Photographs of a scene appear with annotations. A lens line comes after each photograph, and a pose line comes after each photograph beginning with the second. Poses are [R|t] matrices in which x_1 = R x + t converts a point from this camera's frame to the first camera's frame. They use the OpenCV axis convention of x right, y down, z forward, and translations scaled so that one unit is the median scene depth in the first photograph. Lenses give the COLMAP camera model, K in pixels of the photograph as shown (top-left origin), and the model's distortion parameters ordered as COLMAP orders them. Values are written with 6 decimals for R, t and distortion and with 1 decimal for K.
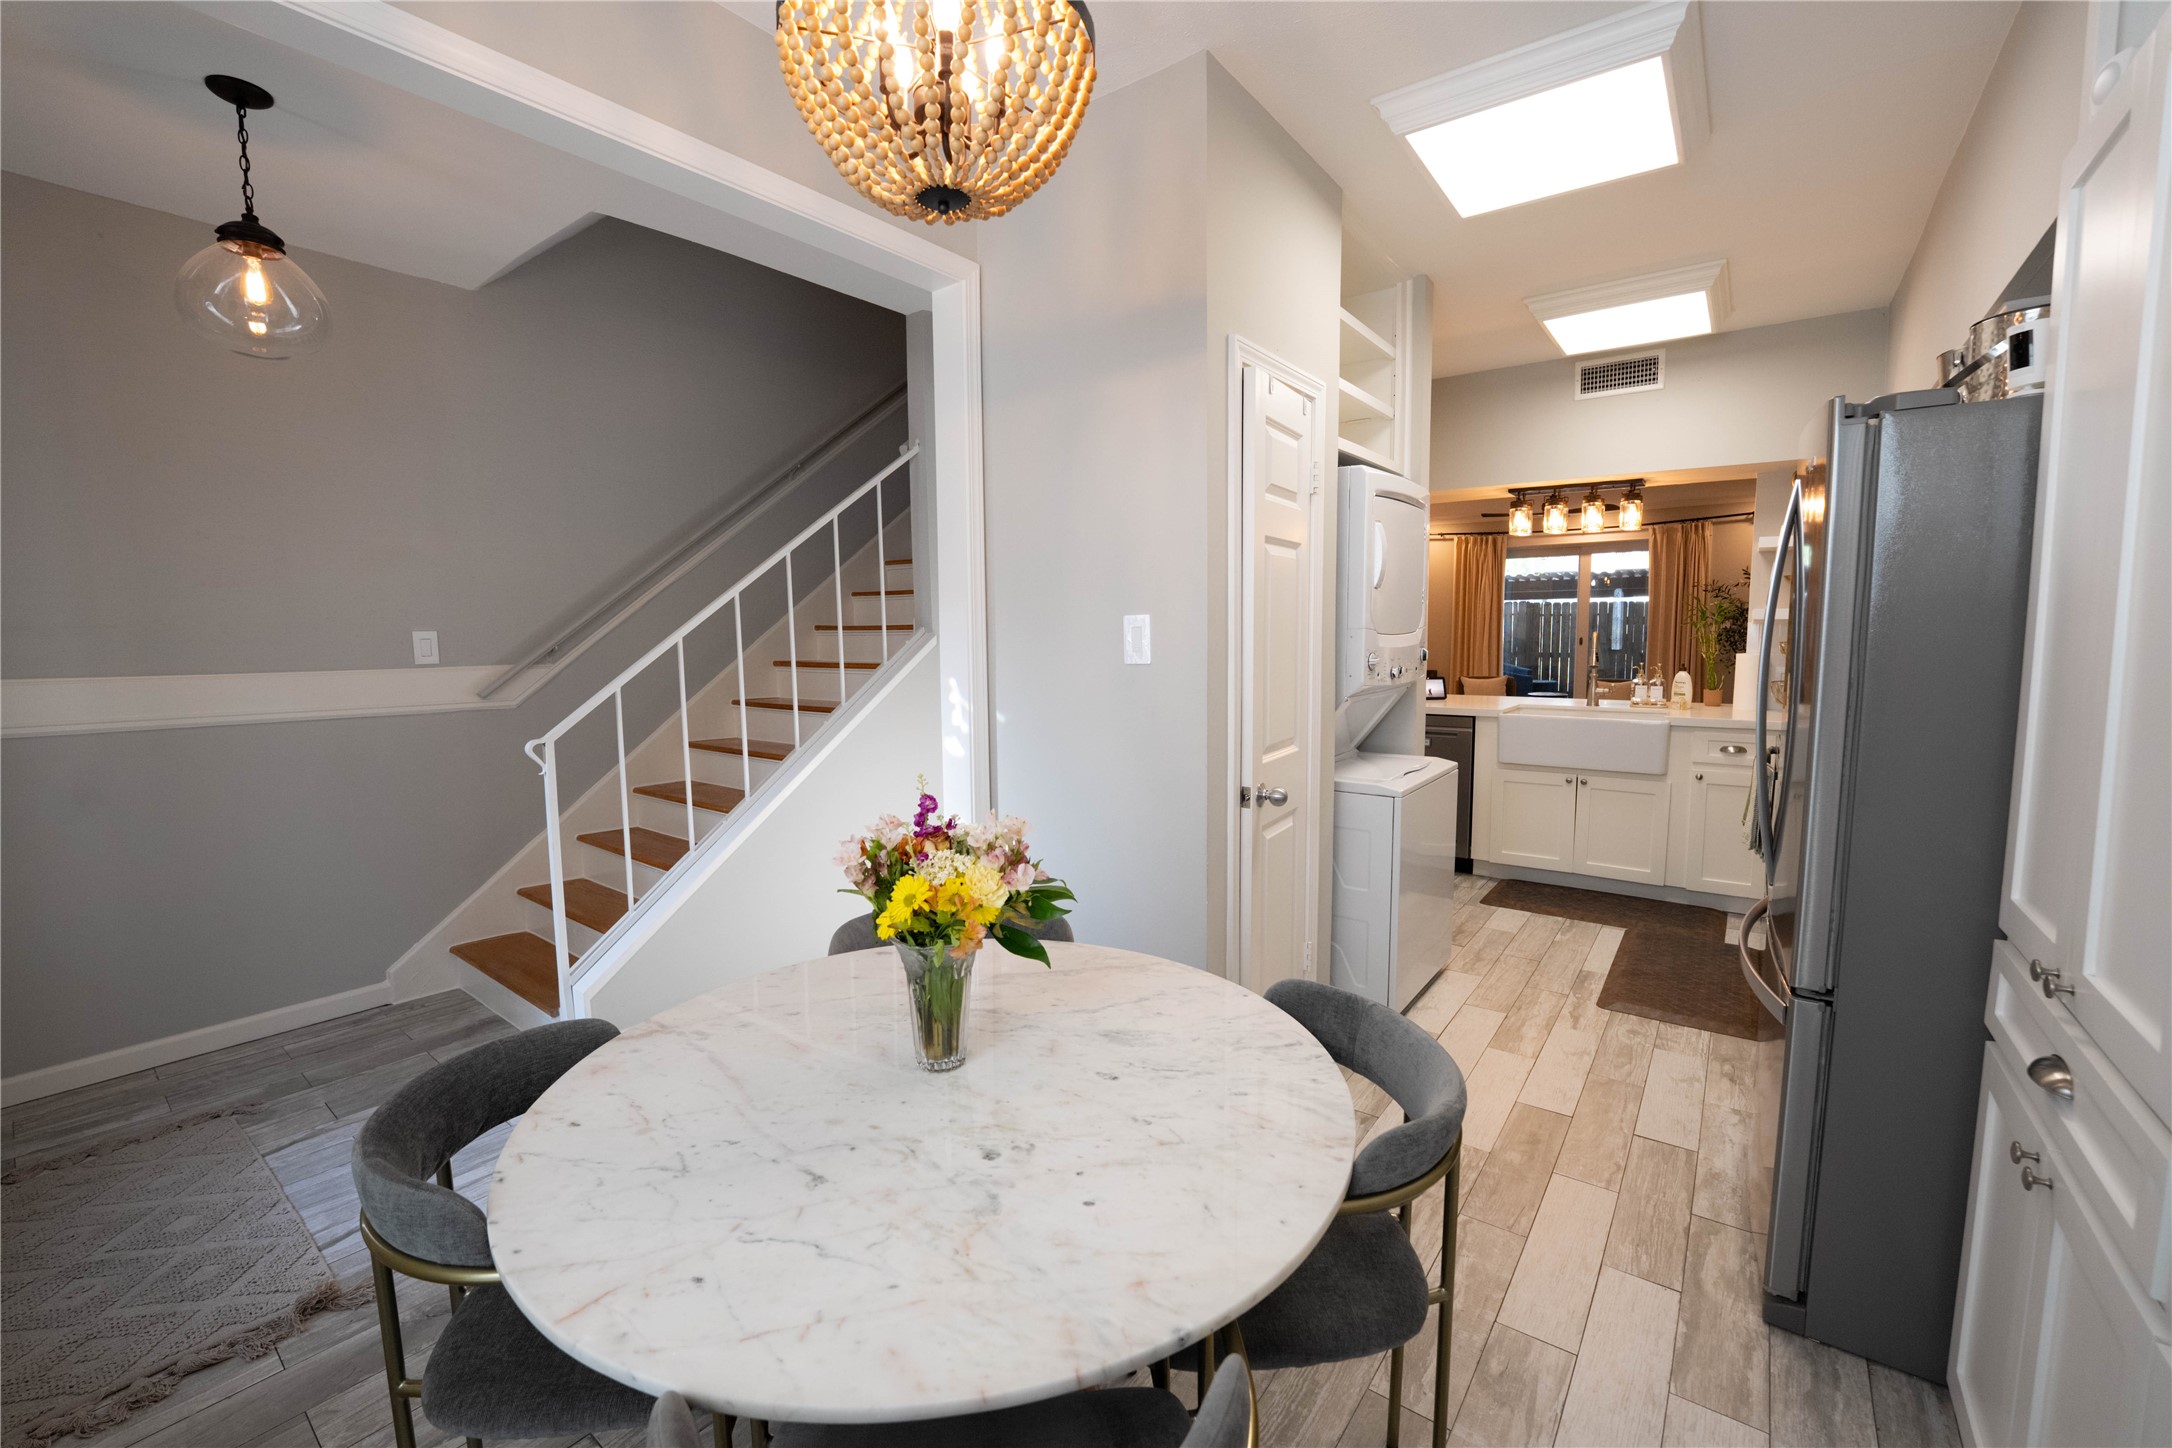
lens RADIAL K [[879.4, 0, 1086.0], [0, 879.4, 724.0], [0, 0, 1]] dist [-0.031525, -0.000156]
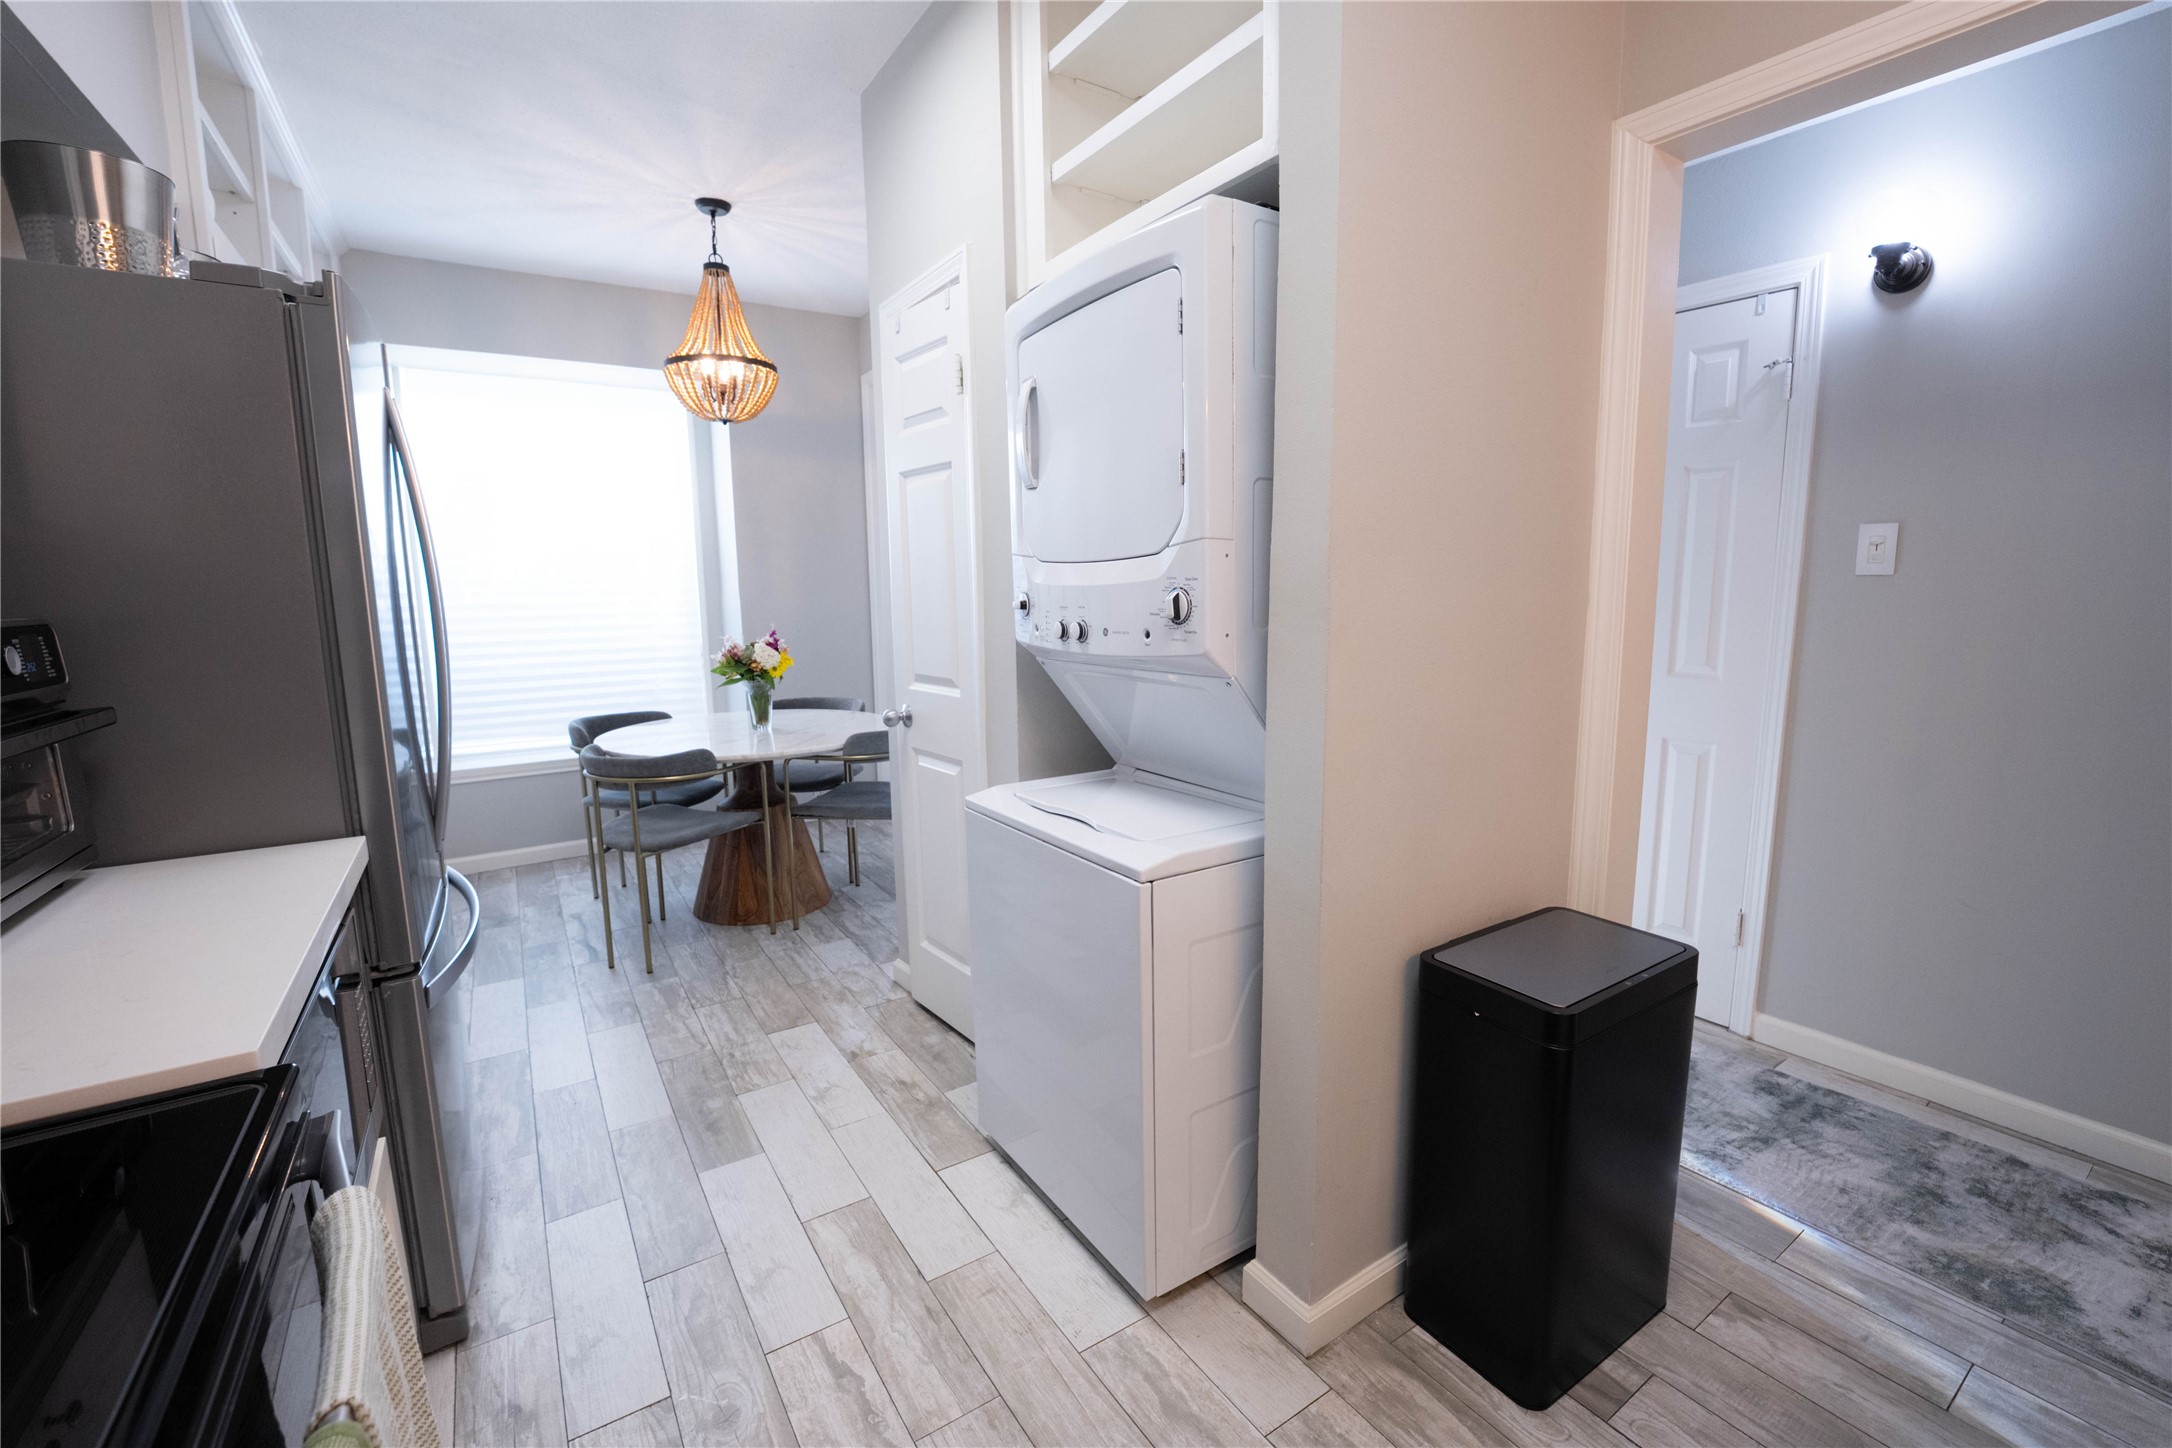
lens RADIAL K [[887.6, 0, 1095.1], [0, 887.6, 714.7], [0, 0, 1]] dist [-0.023877, 0.000162]
pose [[-0.314954, 0.148796, -0.937371, 0.685673], [-0.089180, 0.978625, 0.185309, -0.088060], [0.944908, 0.141959, -0.294952, 0.914251]]
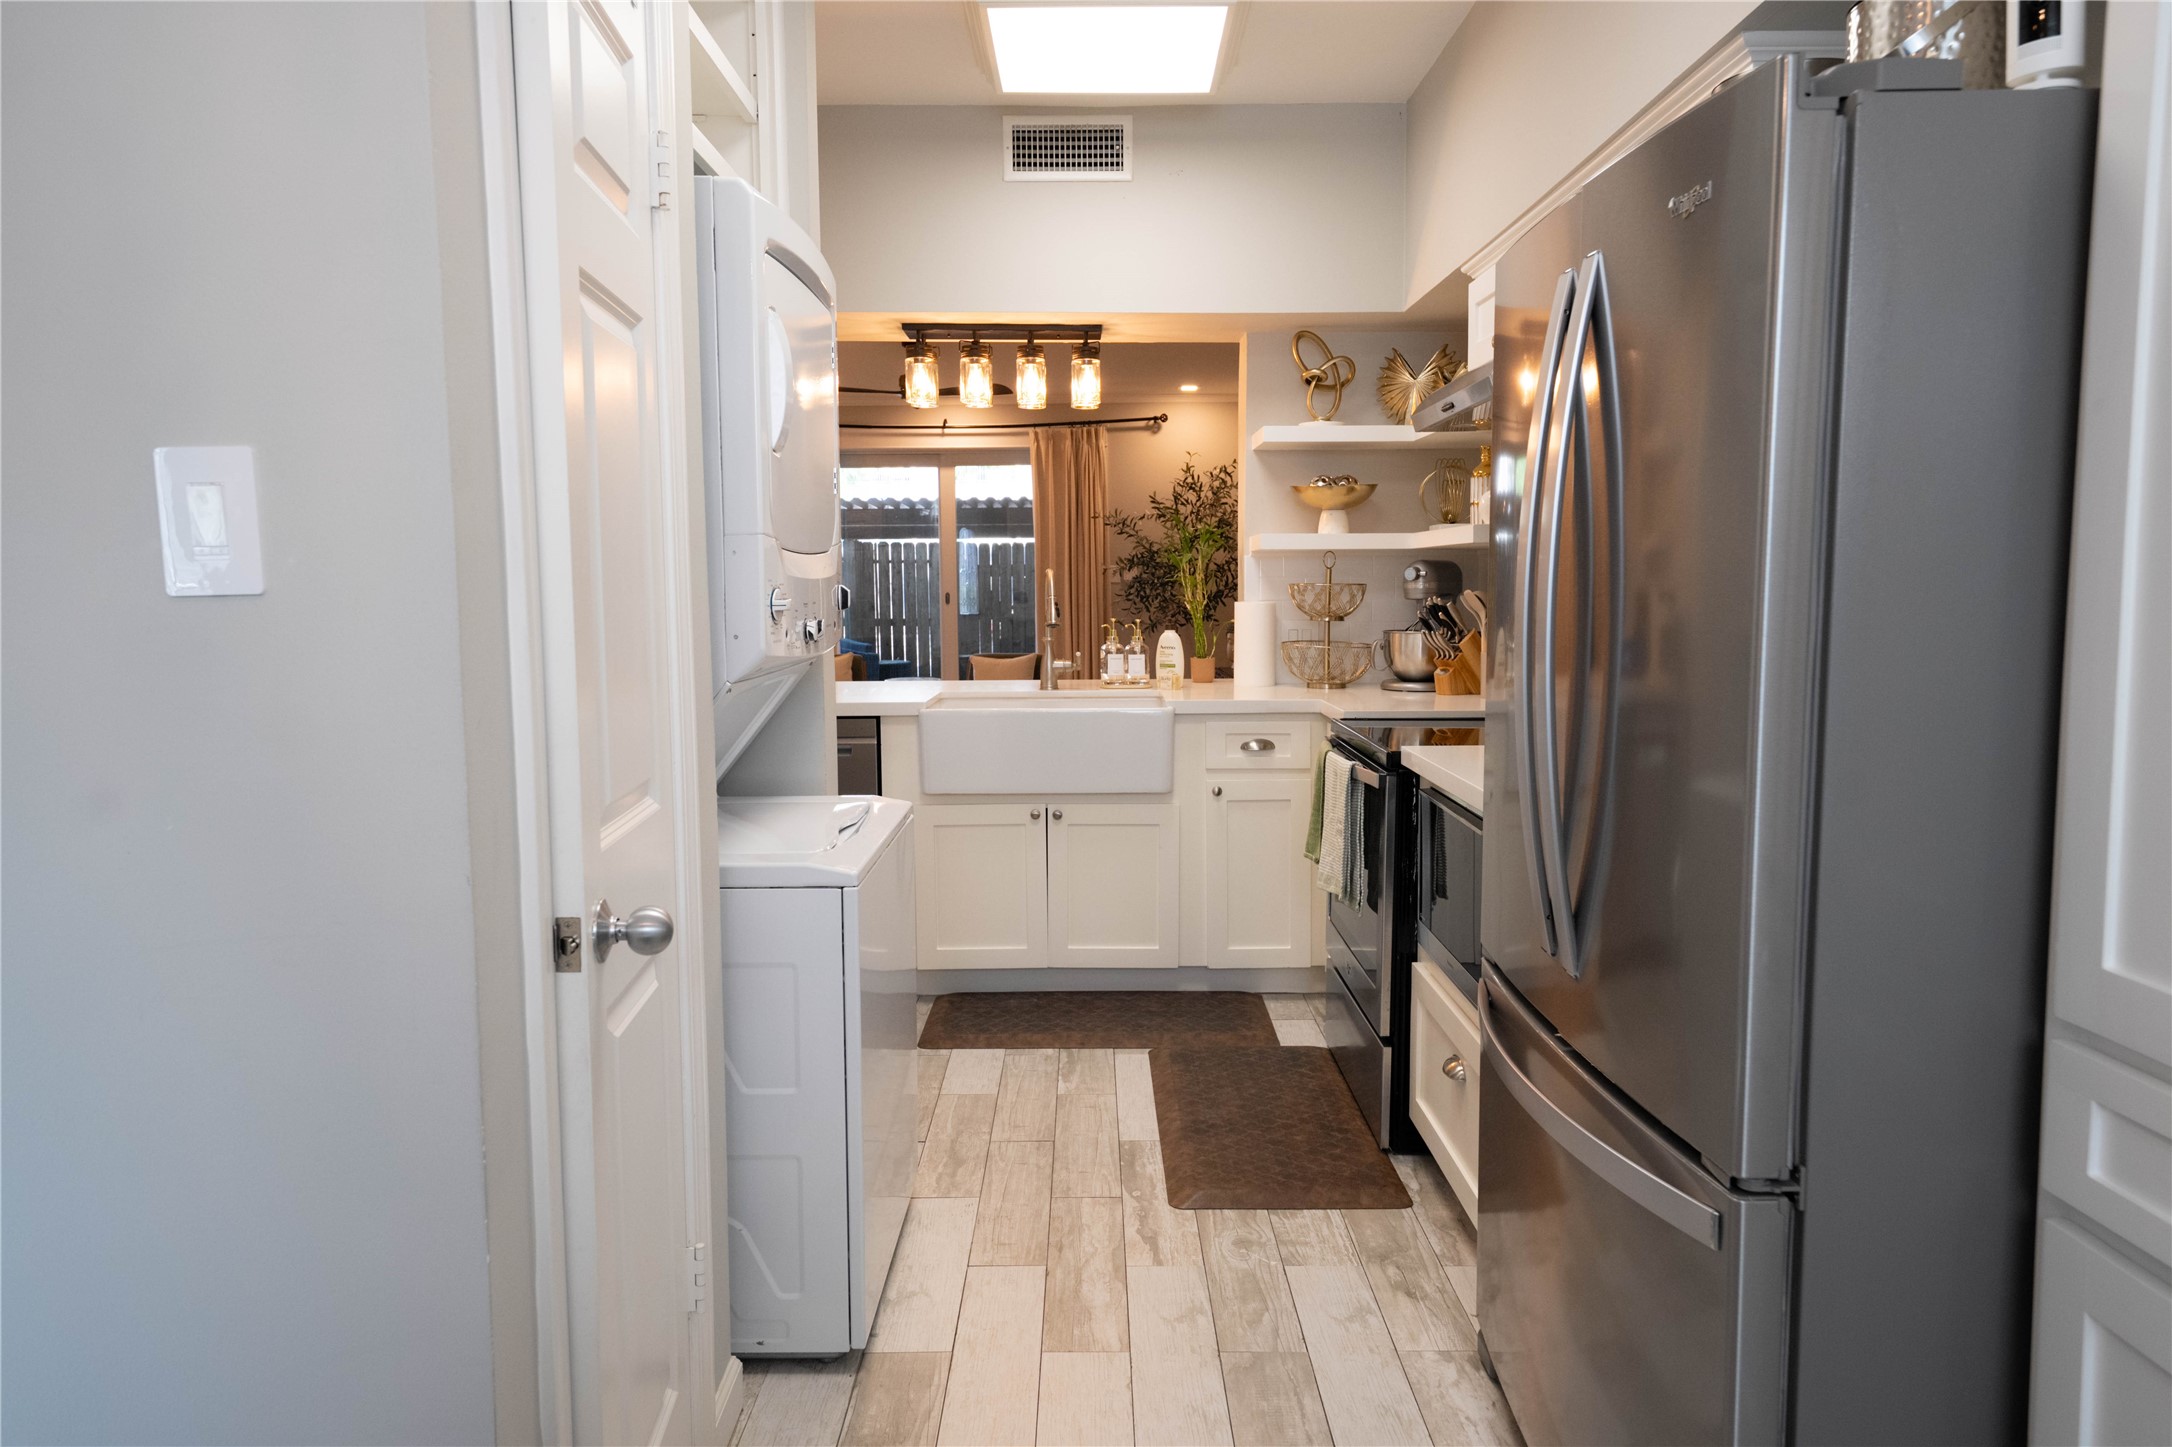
lens RADIAL K [[1425.0, 0, 1092.5], [0, 1425.0, 718.0], [0, 0, 1]] dist [0.026378, -0.000862]
pose [[0.793631, -0.049886, 0.606351, -0.005992], [0.061063, 0.998132, 0.002195, -0.001367], [-0.605327, 0.035283, 0.795194, 0.207490]]
